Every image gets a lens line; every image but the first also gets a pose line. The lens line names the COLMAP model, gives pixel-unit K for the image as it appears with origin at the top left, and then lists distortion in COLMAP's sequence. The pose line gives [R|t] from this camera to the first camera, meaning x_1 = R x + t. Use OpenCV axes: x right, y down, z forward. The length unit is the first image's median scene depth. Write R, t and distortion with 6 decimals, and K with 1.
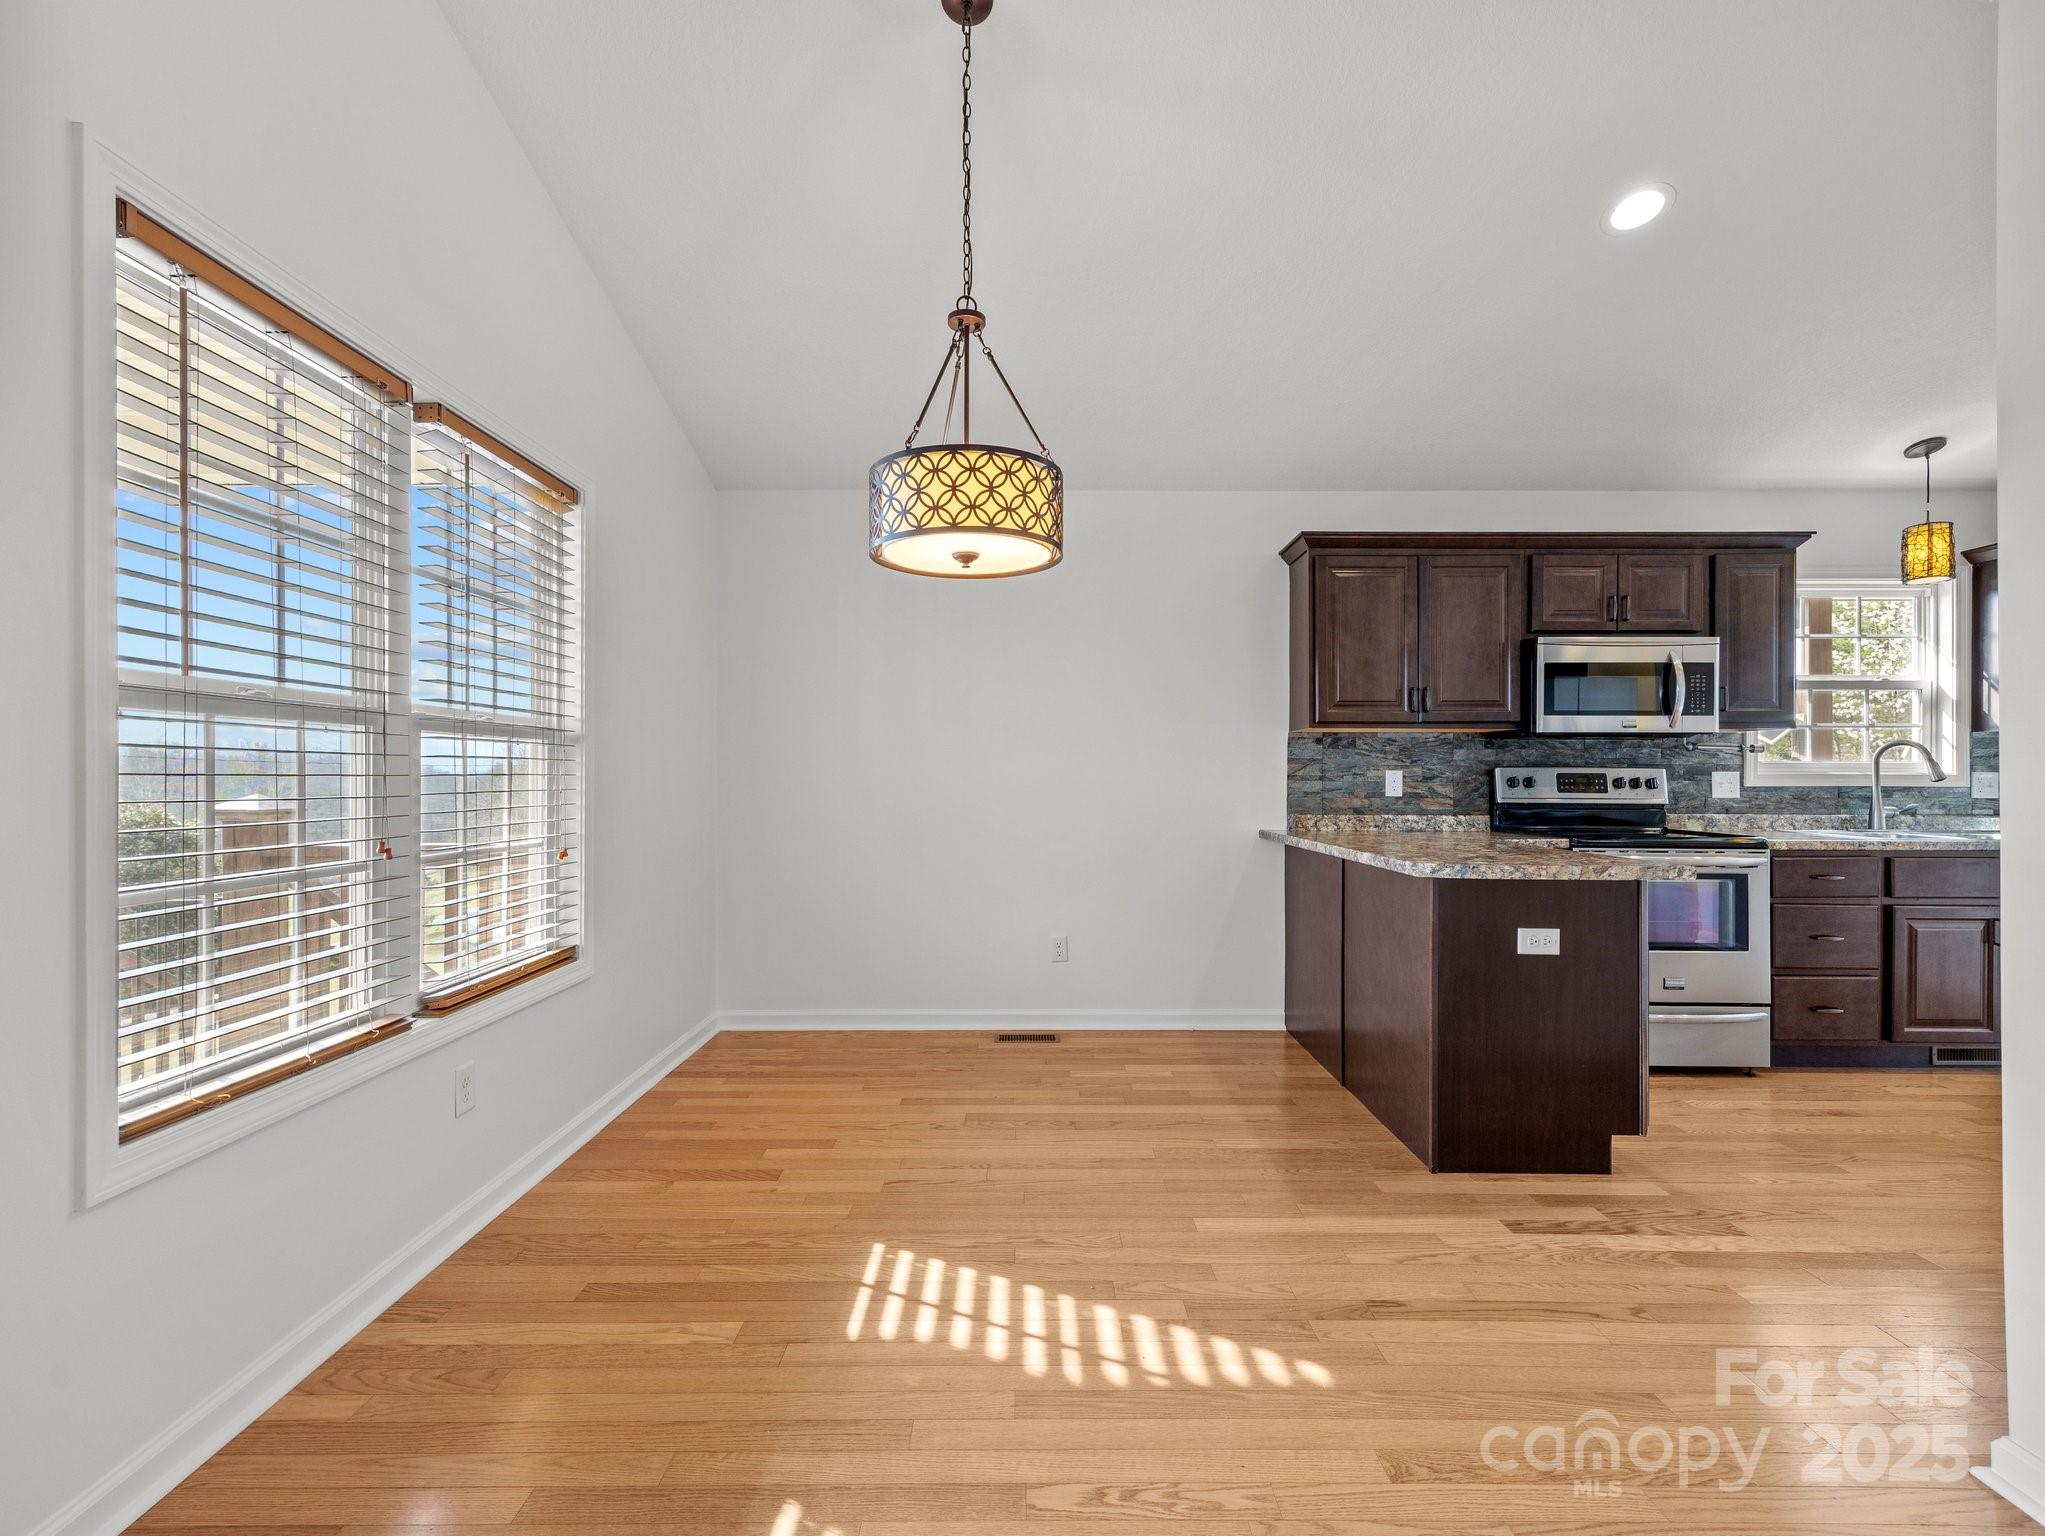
lens RADIAL K [[915.5, 0, 1022.3], [0, 915.5, 777.7], [0, 0, 1]] dist [0.005041, 0.000759]
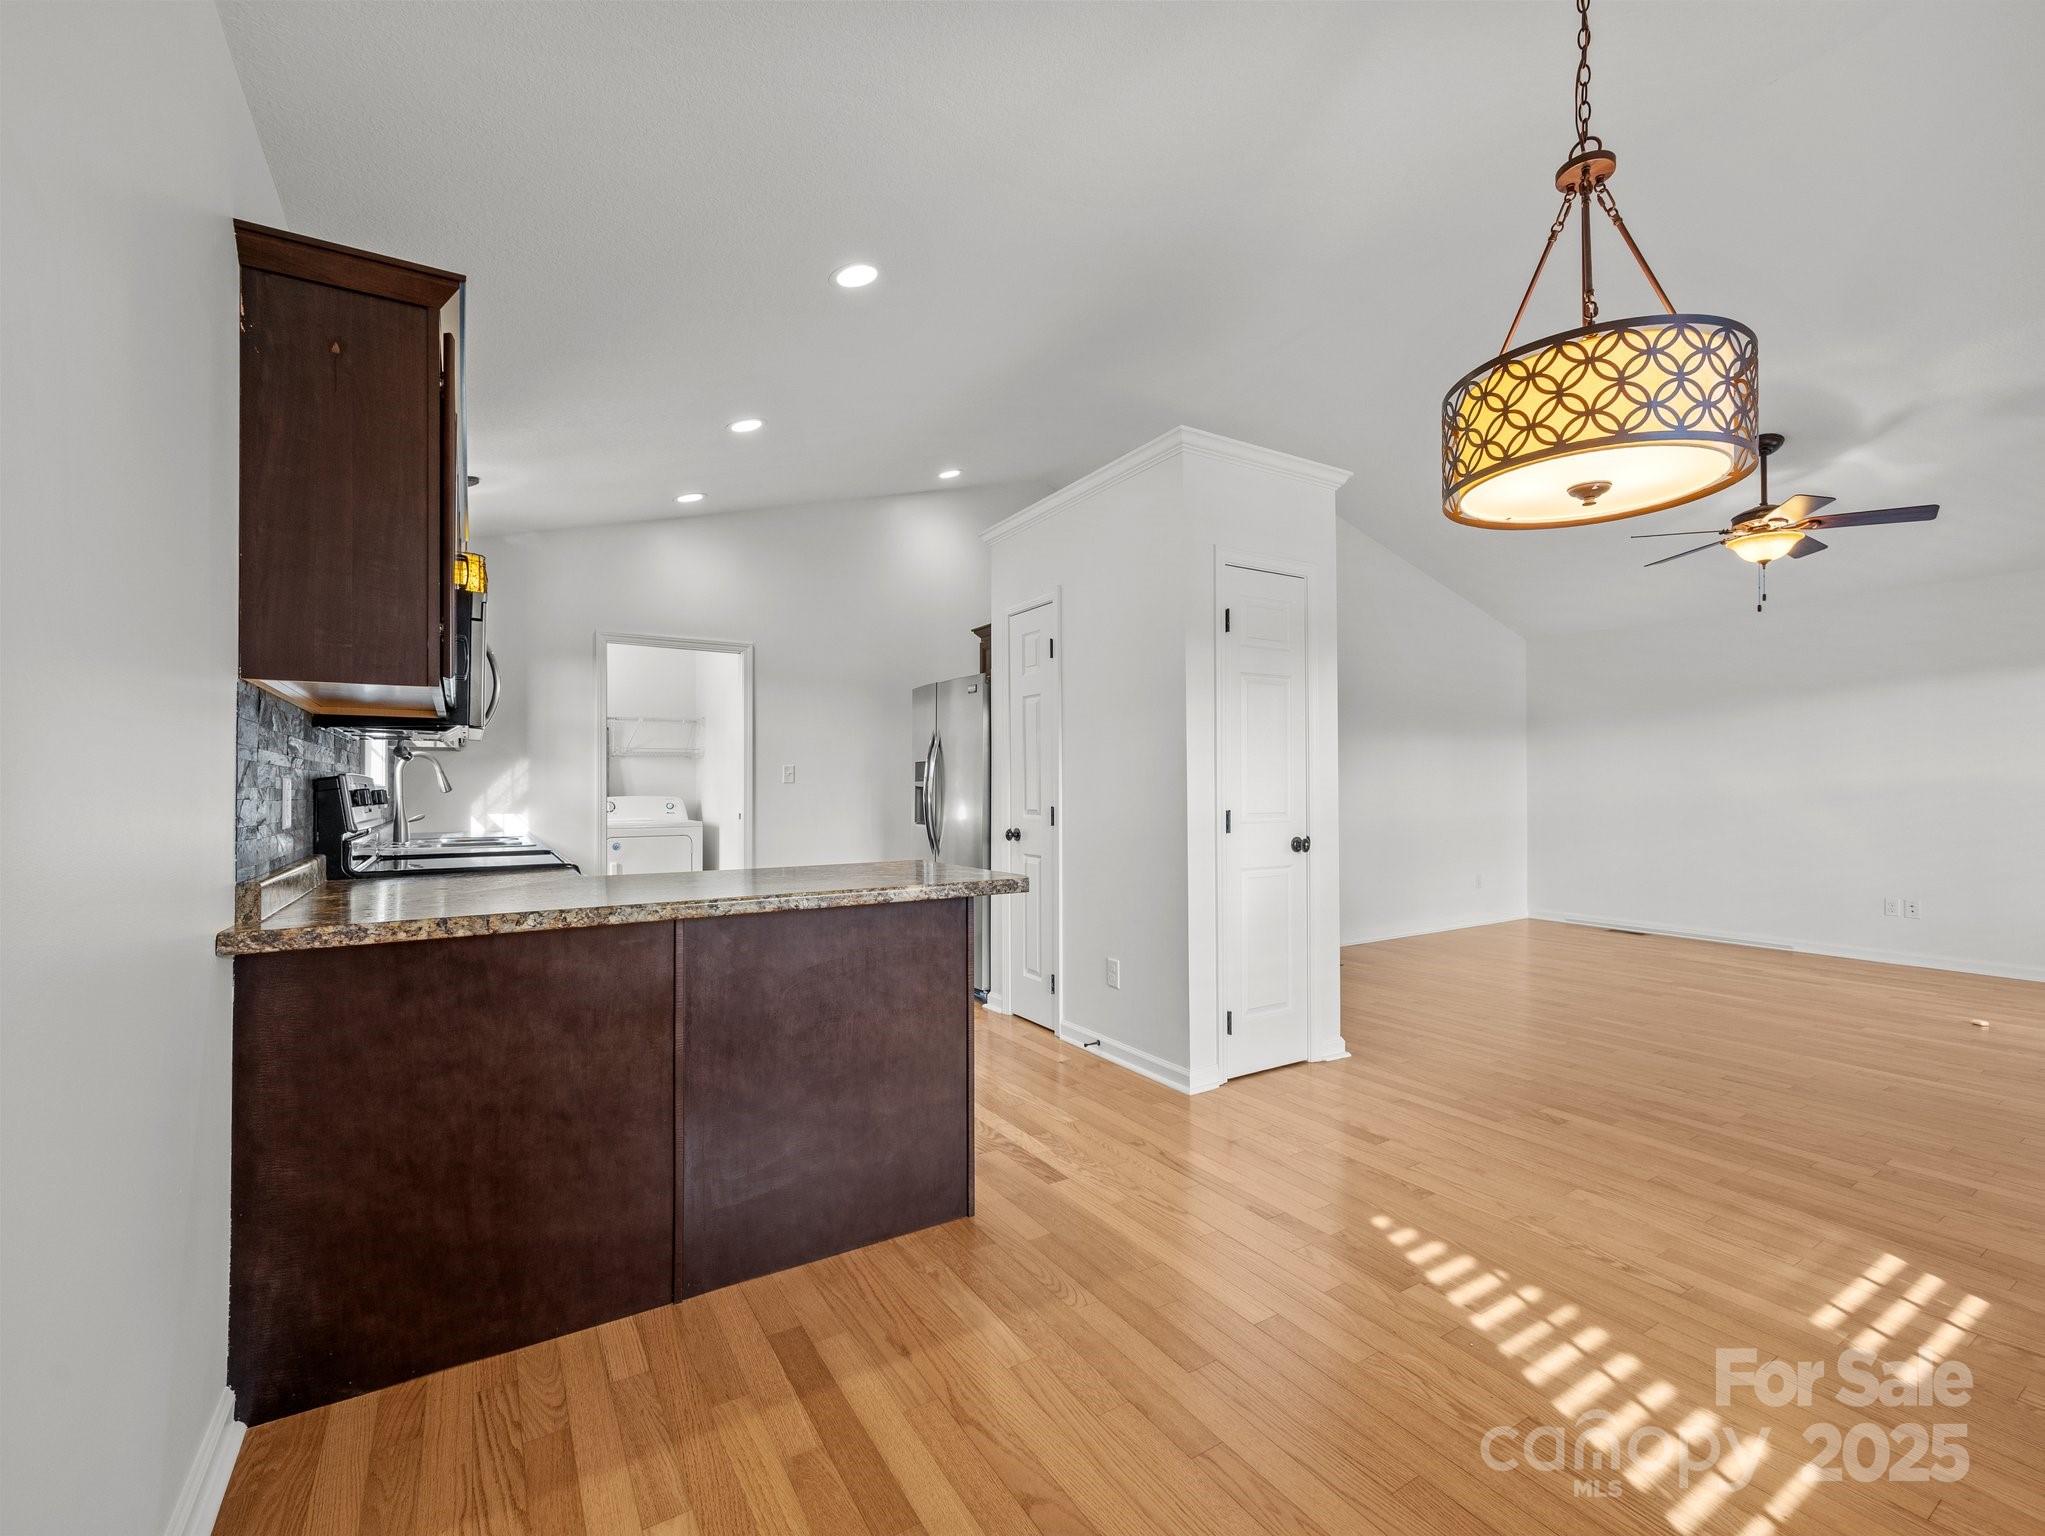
lens RADIAL K [[866.4, 0, 1023.1], [0, 866.4, 779.1], [0, 0, 1]] dist [0.000179, -0.000014]
pose [[-0.524994, 0.005317, 0.851089, -0.238466], [0.002270, 0.999986, -0.004847, -0.004878], [-0.851103, -0.000613, -0.524999, 1.002449]]
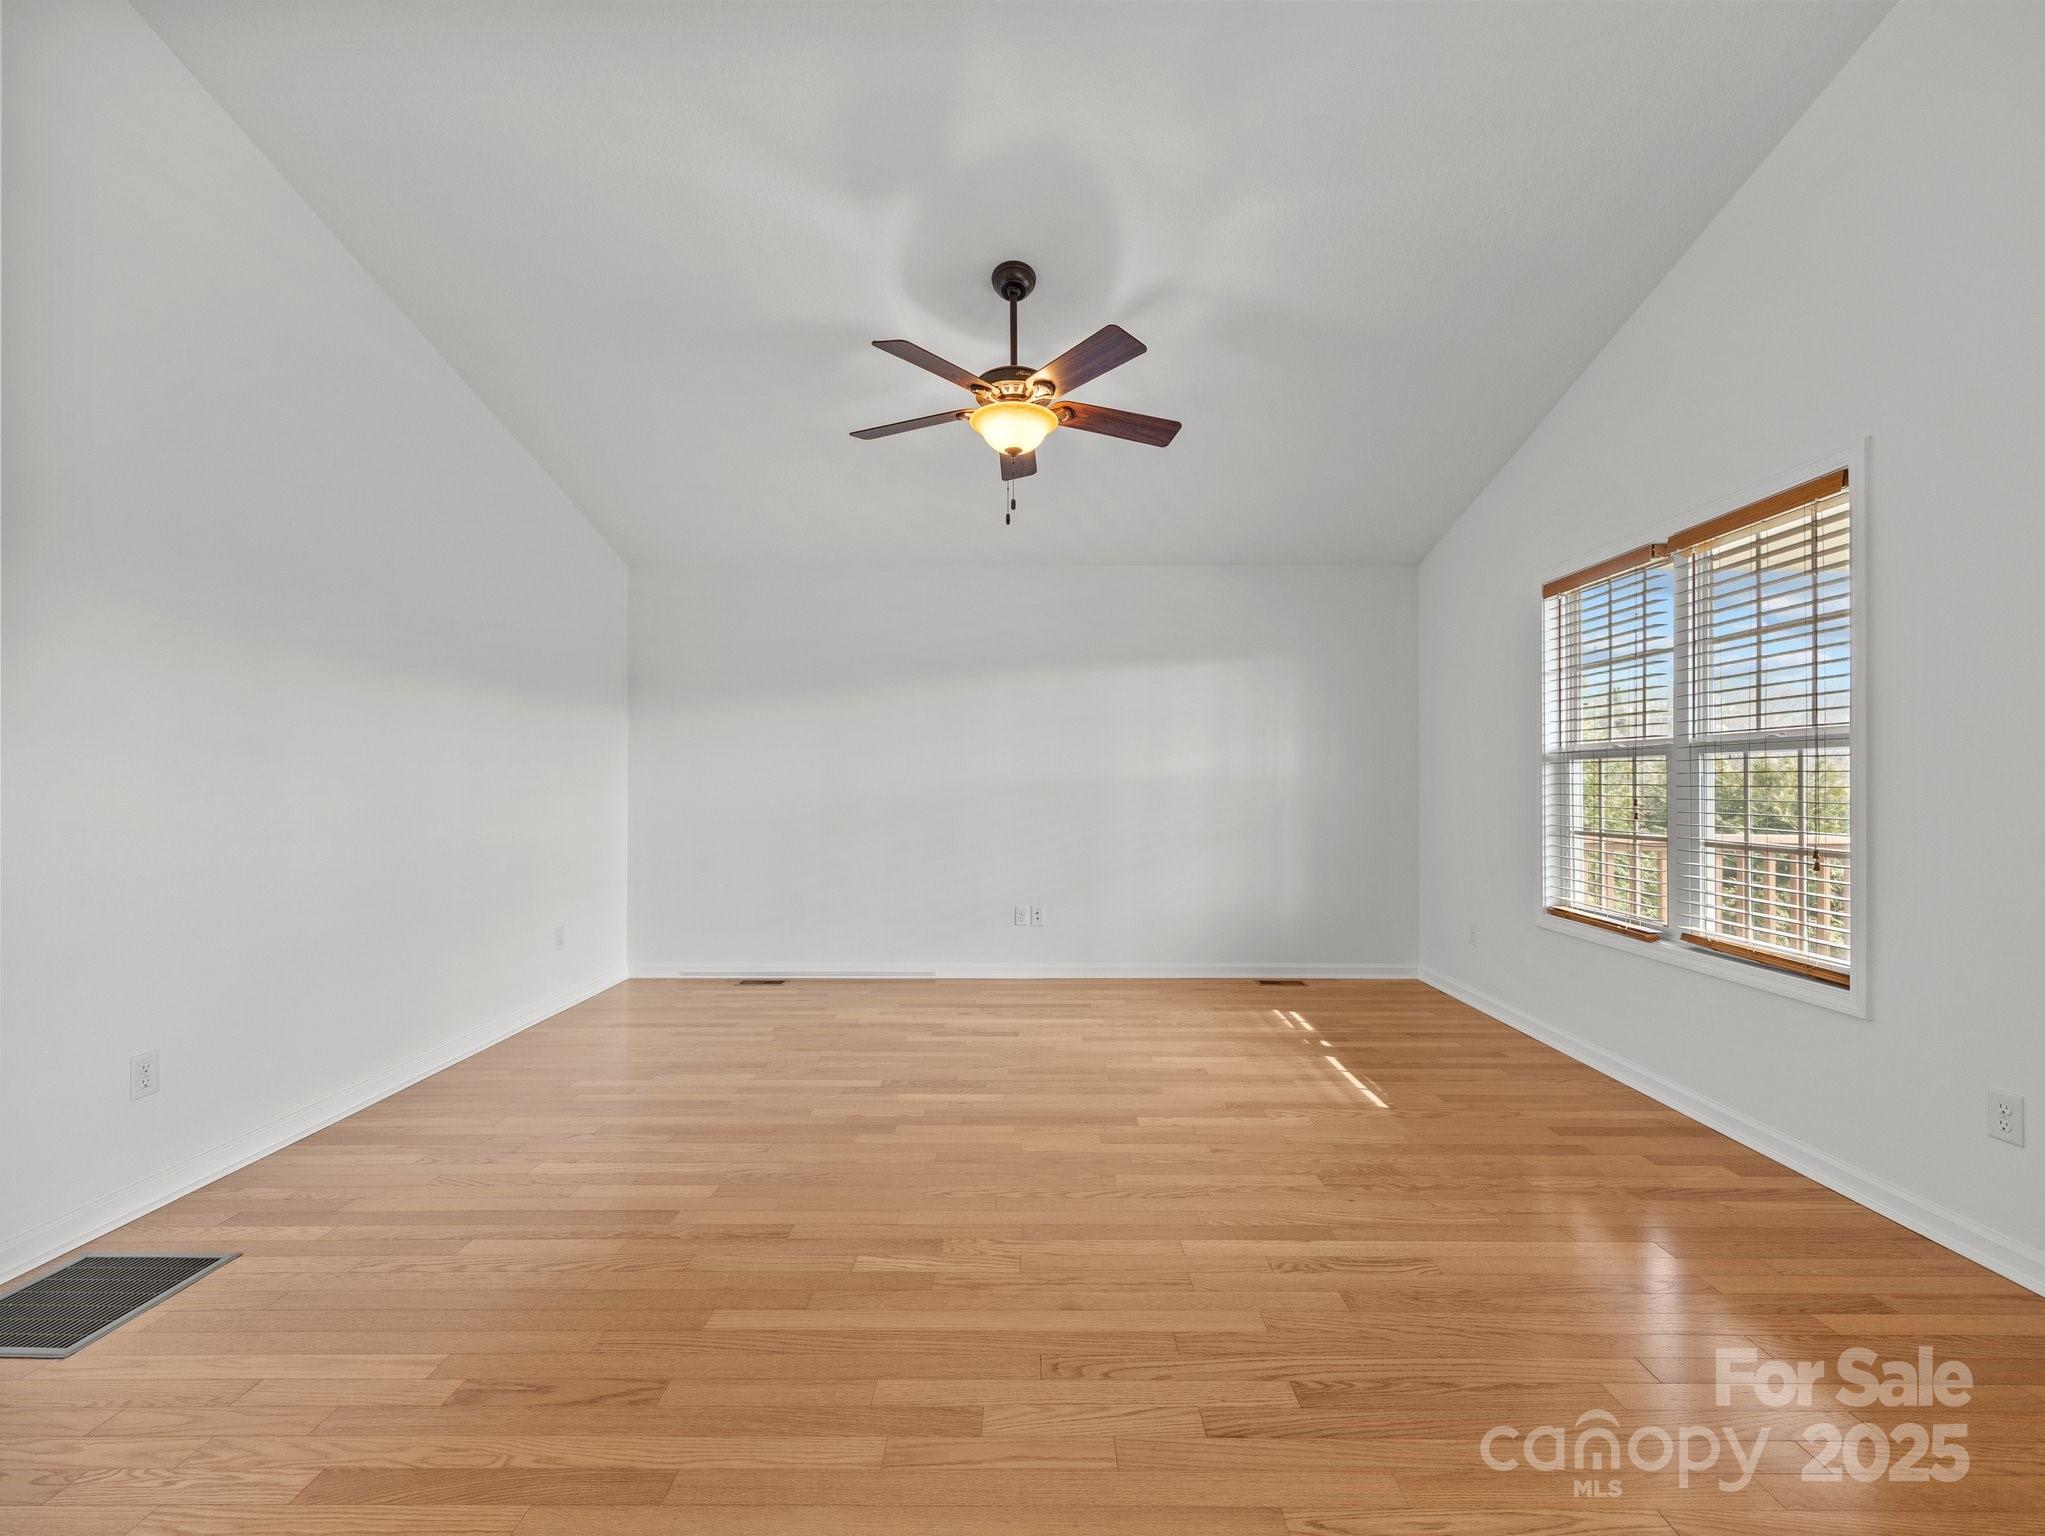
lens RADIAL K [[882.2, 0, 1022.1], [0, 882.2, 781.6], [0, 0, 1]] dist [0.000604, 0.000702]
pose [[-0.999970, -0.002281, 0.007439, 0.238402], [-0.002267, 0.999996, 0.001889, -0.000517], [-0.007444, 0.001872, -0.999971, 0.314174]]
